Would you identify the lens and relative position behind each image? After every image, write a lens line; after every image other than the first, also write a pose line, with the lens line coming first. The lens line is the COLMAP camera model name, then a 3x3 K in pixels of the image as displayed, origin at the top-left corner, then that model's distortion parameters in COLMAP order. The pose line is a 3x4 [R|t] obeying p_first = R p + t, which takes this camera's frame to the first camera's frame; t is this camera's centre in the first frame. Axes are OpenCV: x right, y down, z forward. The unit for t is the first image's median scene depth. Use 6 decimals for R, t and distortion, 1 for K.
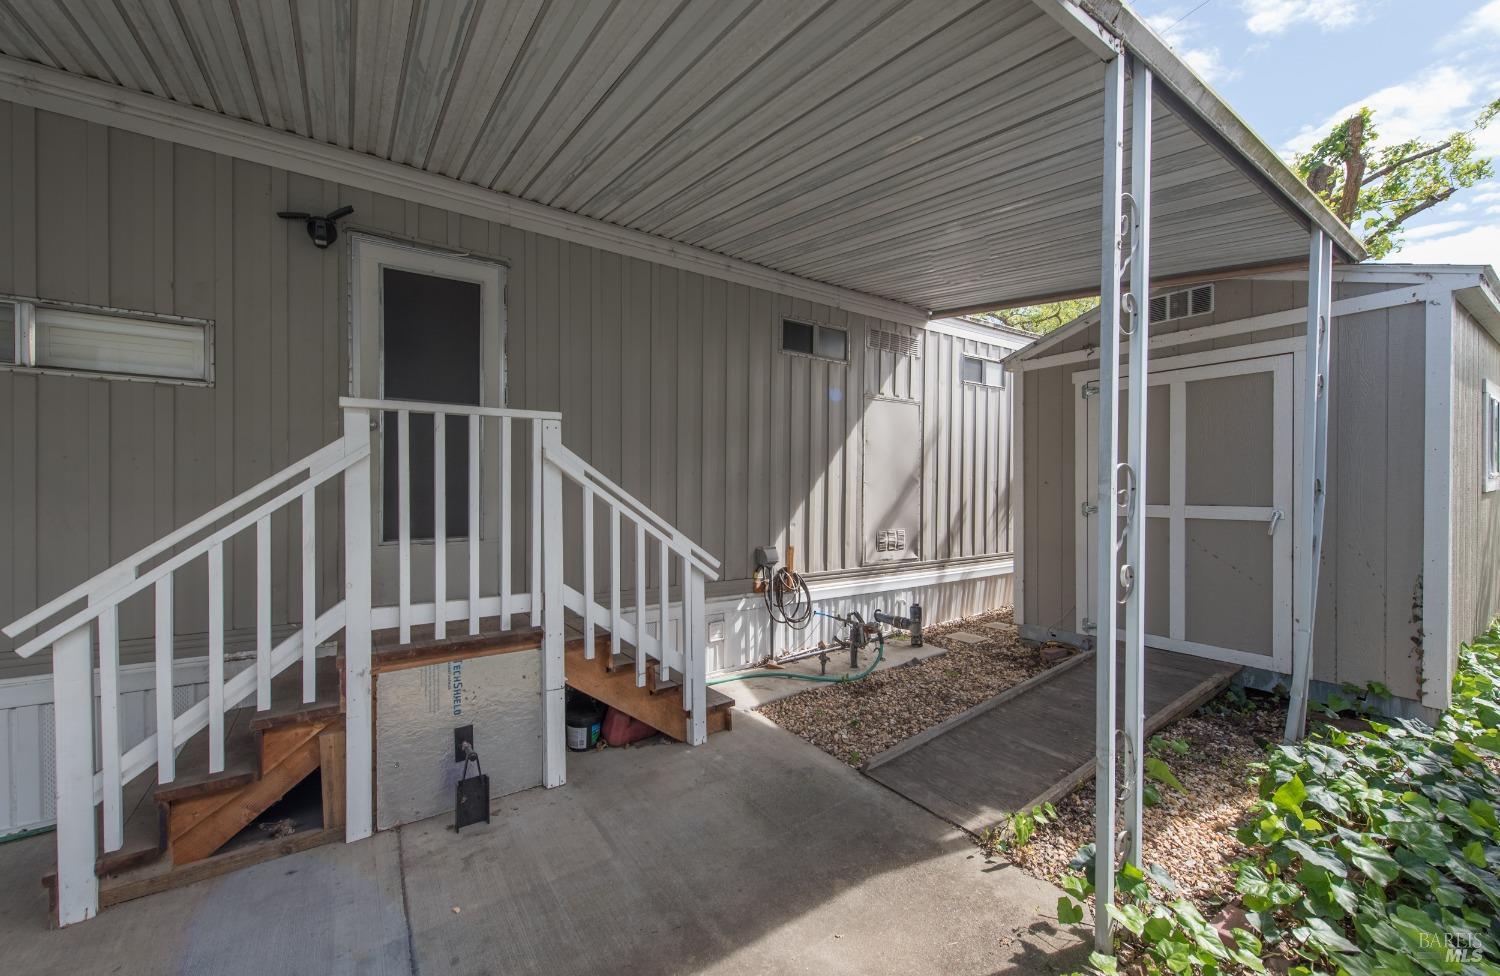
lens RADIAL K [[596.4, 0, 754.7], [0, 596.4, 489.8], [0, 0, 1]] dist [0.005359, -0.001628]
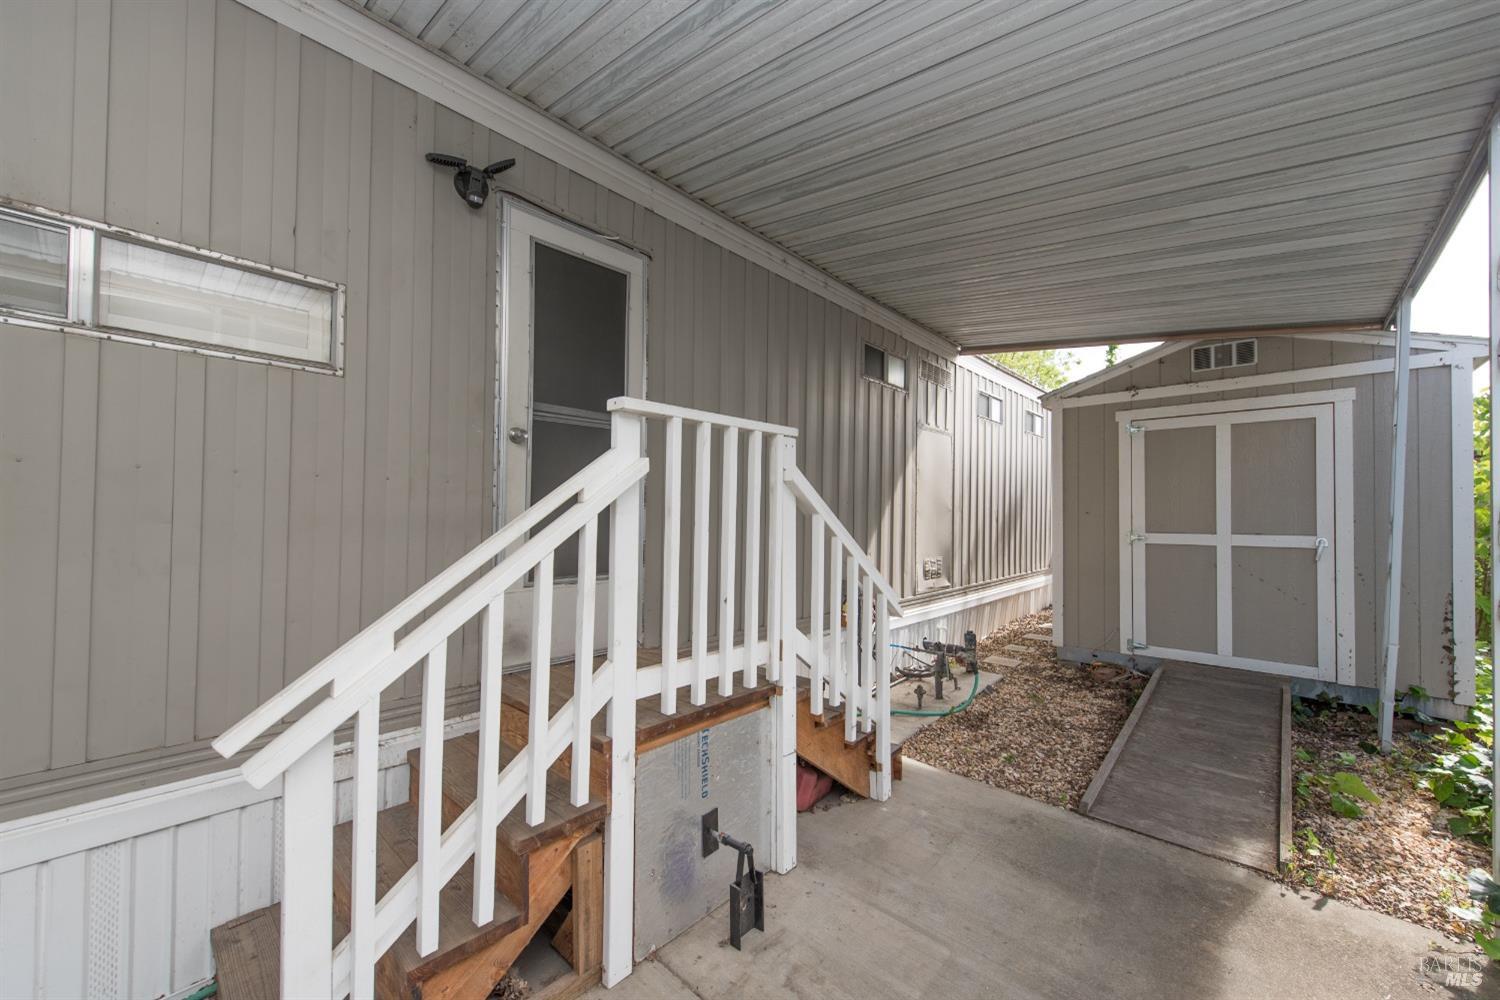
lens RADIAL K [[582.7, 0, 749.4], [0, 582.7, 502.6], [0, 0, 1]] dist [0.002097, -0.000103]
pose [[0.974735, 0.011168, 0.223084, -0.503496], [-0.005638, 0.999661, -0.025409, -0.000542], [-0.223292, 0.023509, 0.974468, 0.173055]]
